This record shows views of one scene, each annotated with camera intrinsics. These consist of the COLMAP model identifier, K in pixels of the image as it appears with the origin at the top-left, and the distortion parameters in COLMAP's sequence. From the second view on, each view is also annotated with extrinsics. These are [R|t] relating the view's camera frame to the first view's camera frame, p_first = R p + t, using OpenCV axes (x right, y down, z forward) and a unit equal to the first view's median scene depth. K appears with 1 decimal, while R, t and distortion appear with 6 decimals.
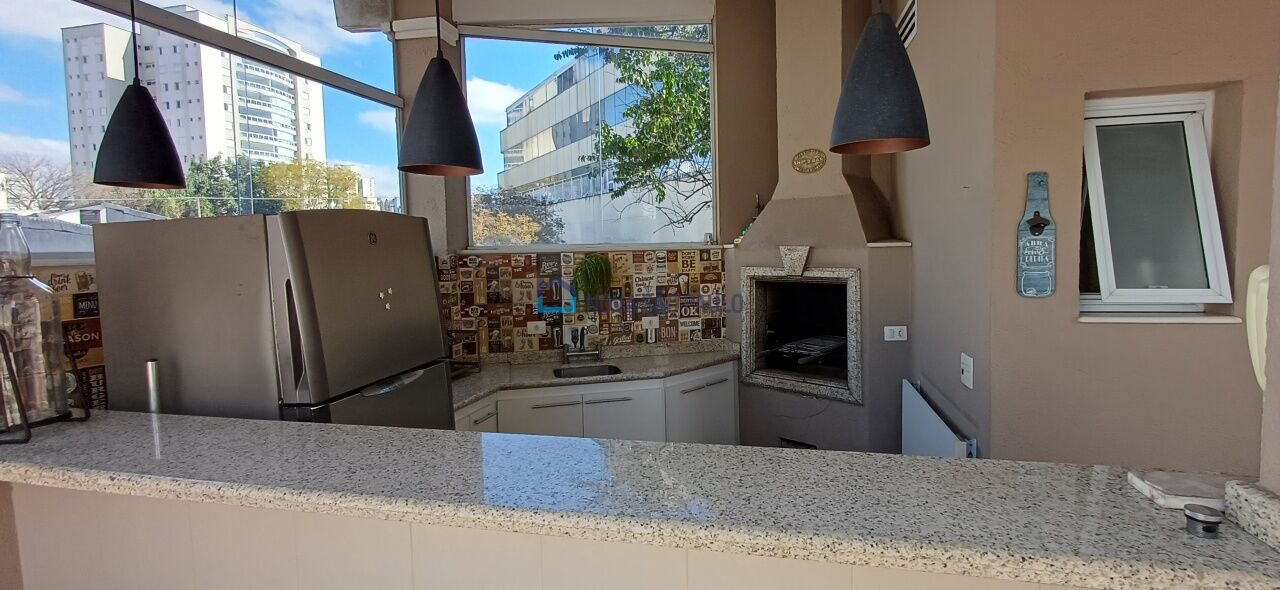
lens RADIAL K [[584.6, 0, 657.7], [0, 584.6, 278.9], [0, 0, 1]] dist [0.002261, -0.005594]
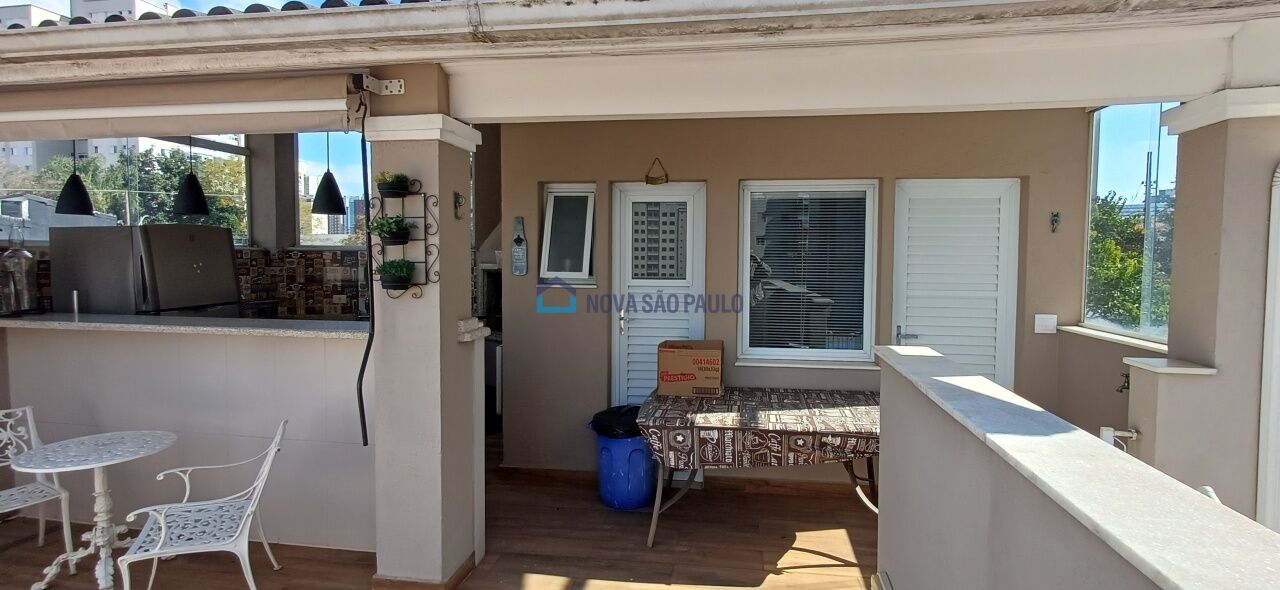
lens RADIAL K [[584.6, 0, 657.7], [0, 584.6, 278.9], [0, 0, 1]] dist [0.002261, -0.005594]
pose [[0.996985, 0.025746, 0.073204, 0.524845], [-0.024637, 0.999568, -0.016010, 0.034766], [-0.073585, 0.014158, 0.997188, -0.612831]]
